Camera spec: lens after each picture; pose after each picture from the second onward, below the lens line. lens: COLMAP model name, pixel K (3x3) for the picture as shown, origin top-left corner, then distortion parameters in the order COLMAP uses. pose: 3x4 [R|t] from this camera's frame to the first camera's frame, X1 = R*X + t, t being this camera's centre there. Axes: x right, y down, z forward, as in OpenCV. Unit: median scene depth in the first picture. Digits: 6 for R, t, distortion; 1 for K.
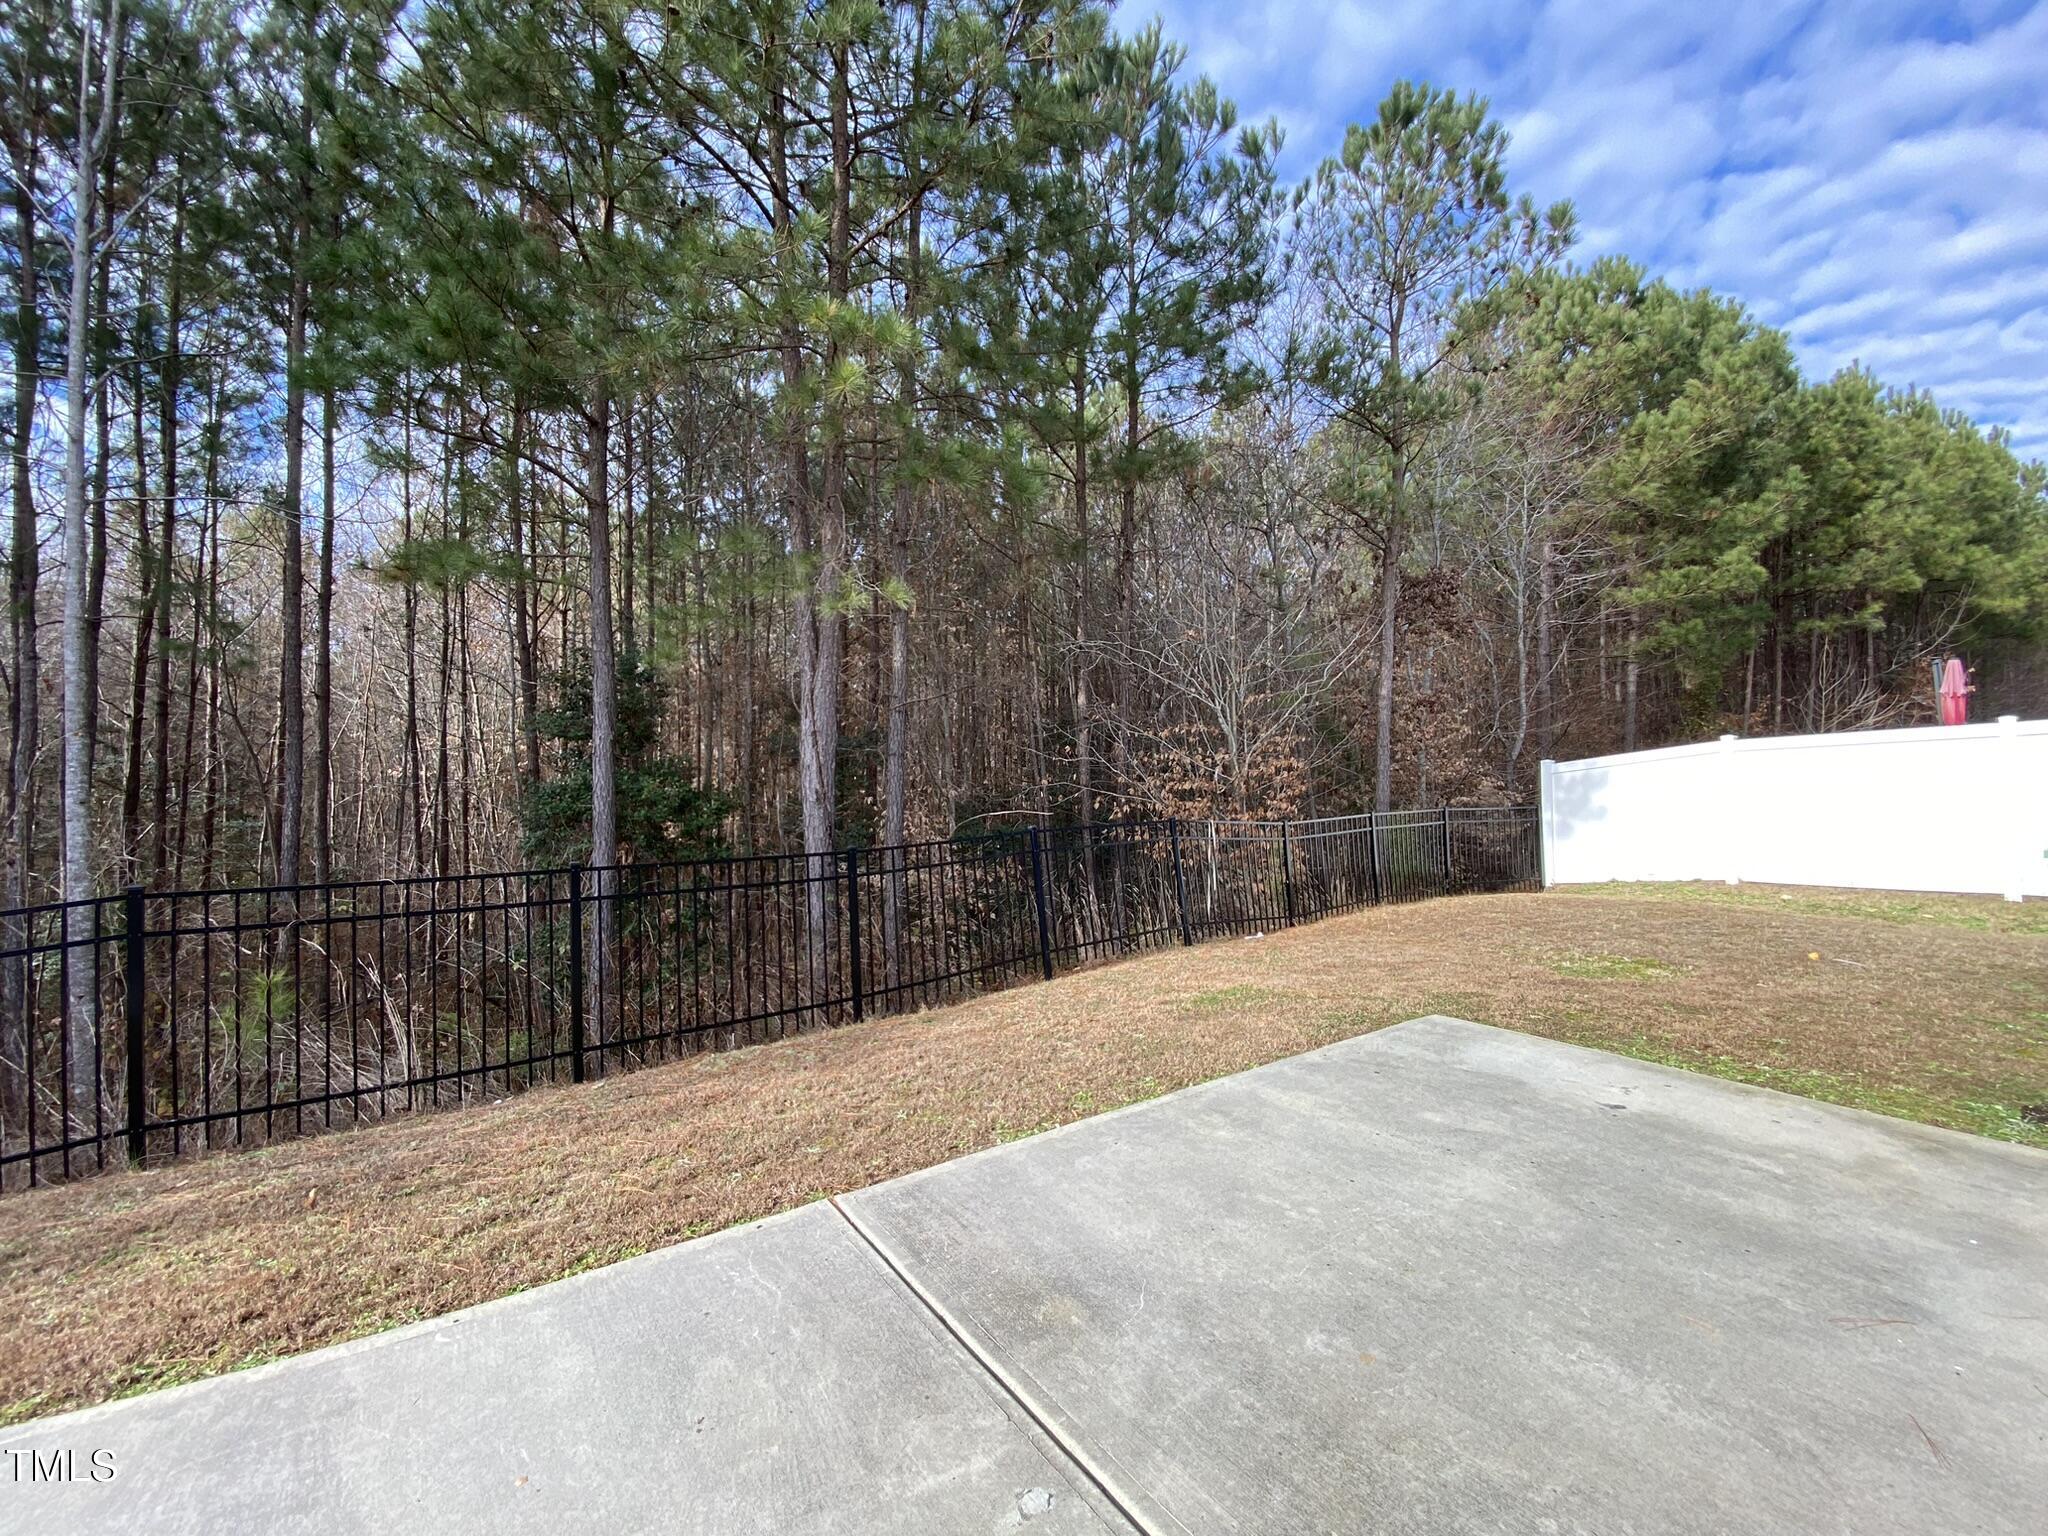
lens RADIAL K [[834.5, 0, 1013.4], [0, 834.5, 767.3], [0, 0, 1]] dist [-0.002597, -0.000647]
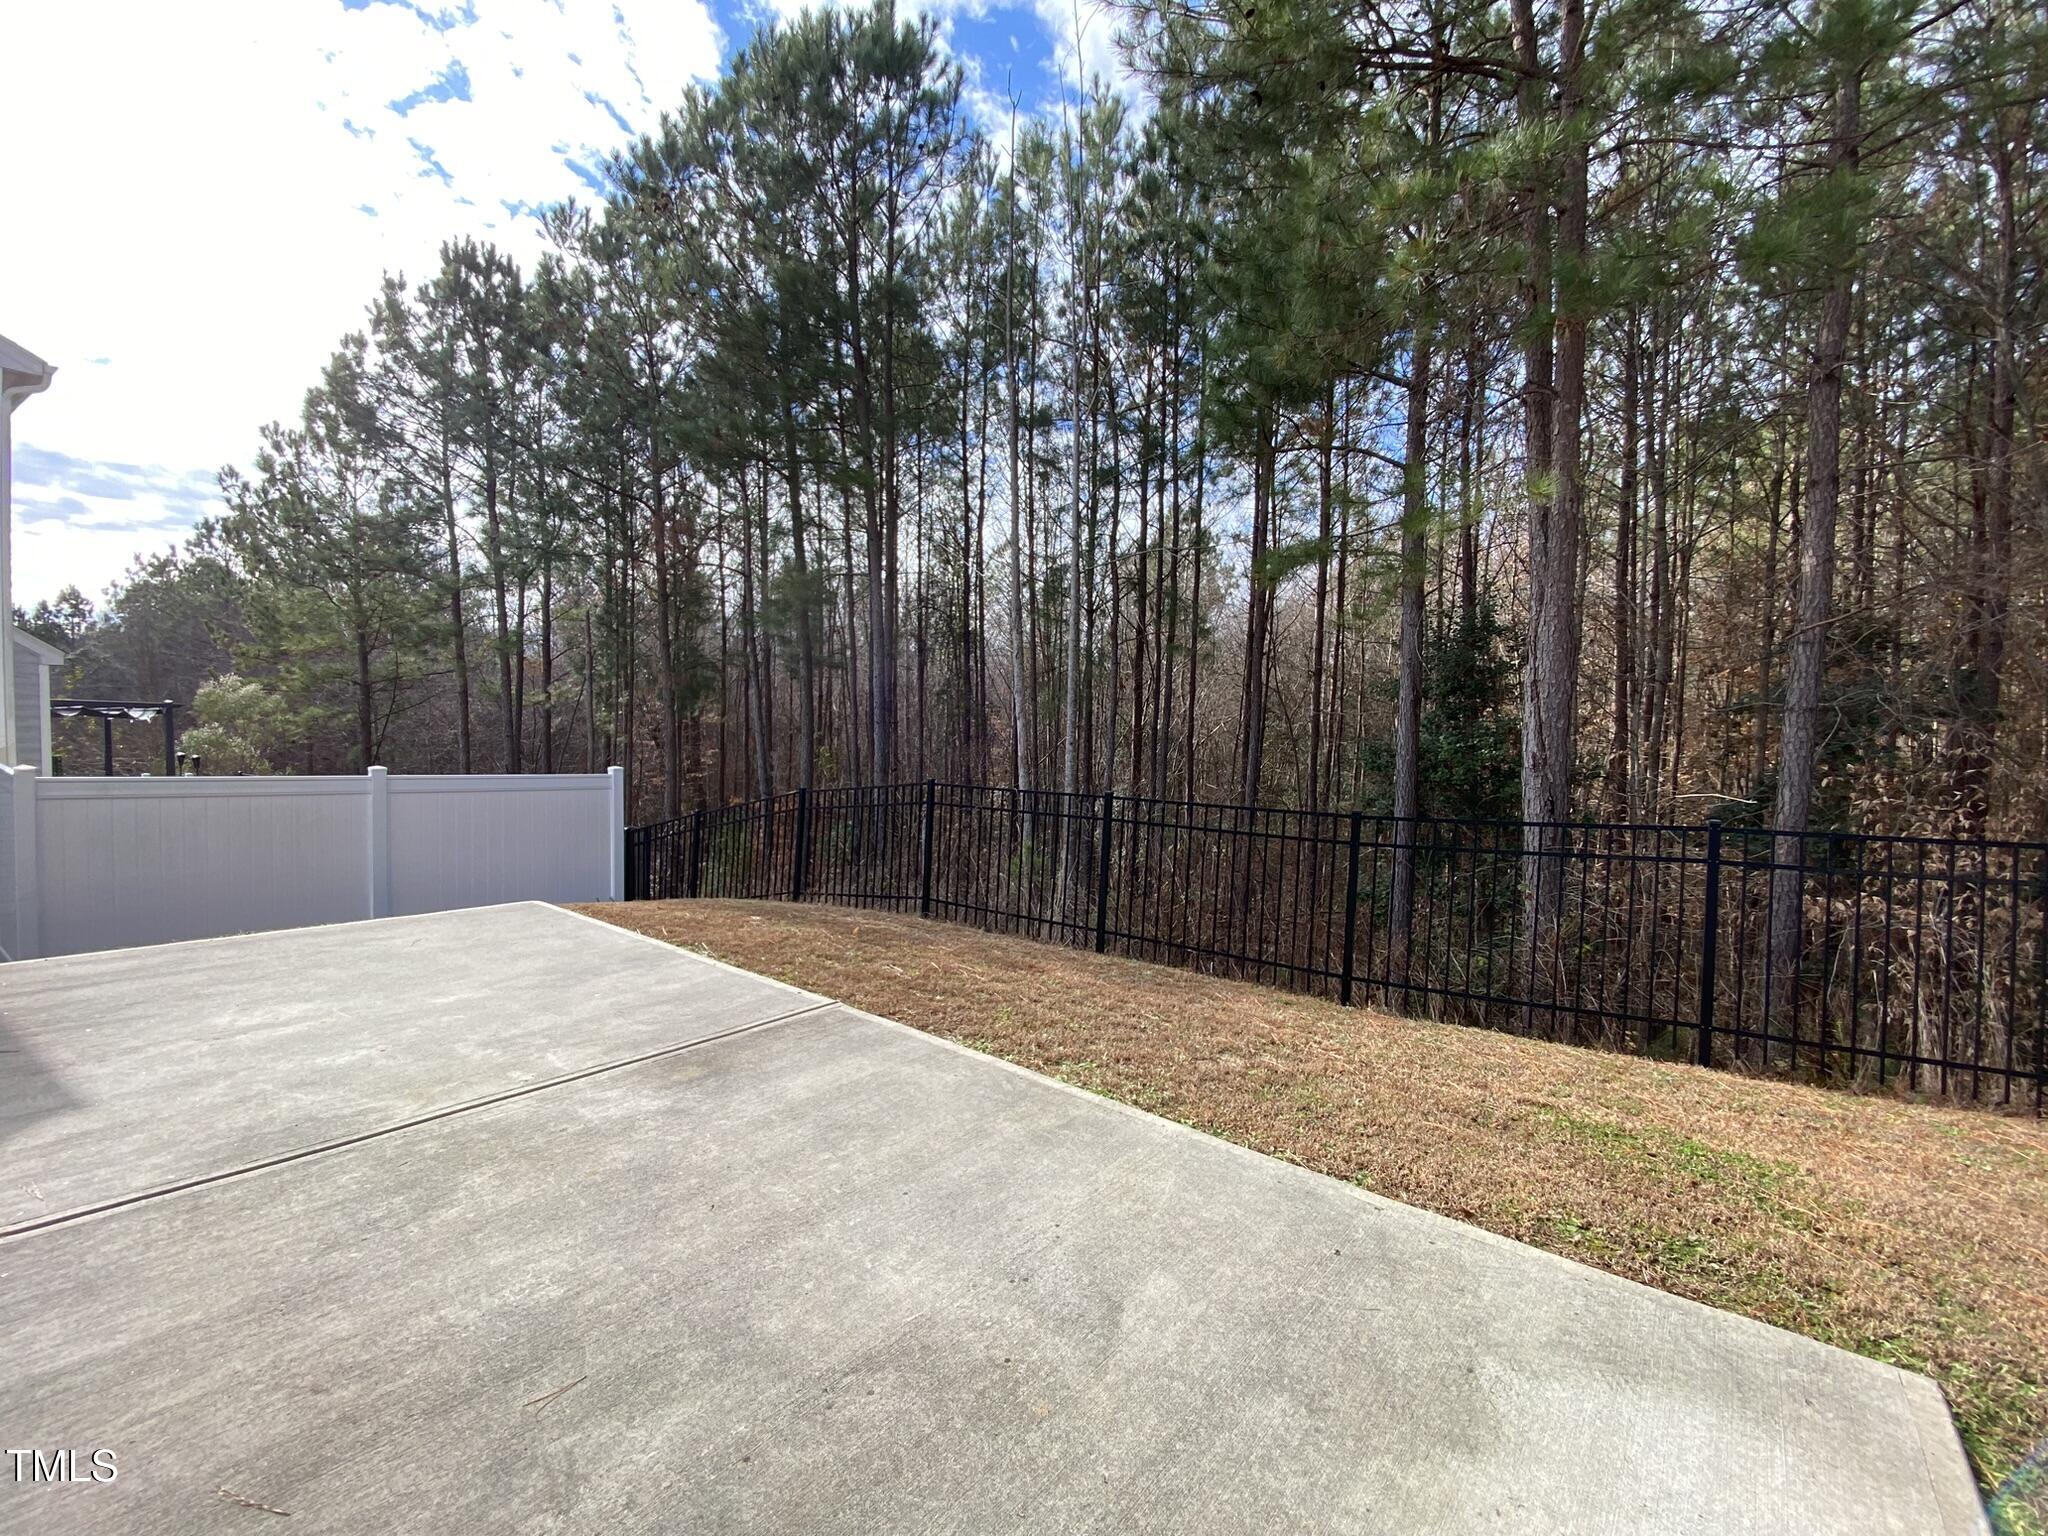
lens RADIAL K [[834.5, 0, 1016.4], [0, 834.5, 768.4], [0, 0, 1]] dist [-0.002597, -0.000647]
pose [[0.275771, 0.048535, -0.959997, 1.001900], [-0.018266, 0.998809, 0.045250, 0.035013], [0.961050, 0.005057, 0.276329, 0.731522]]
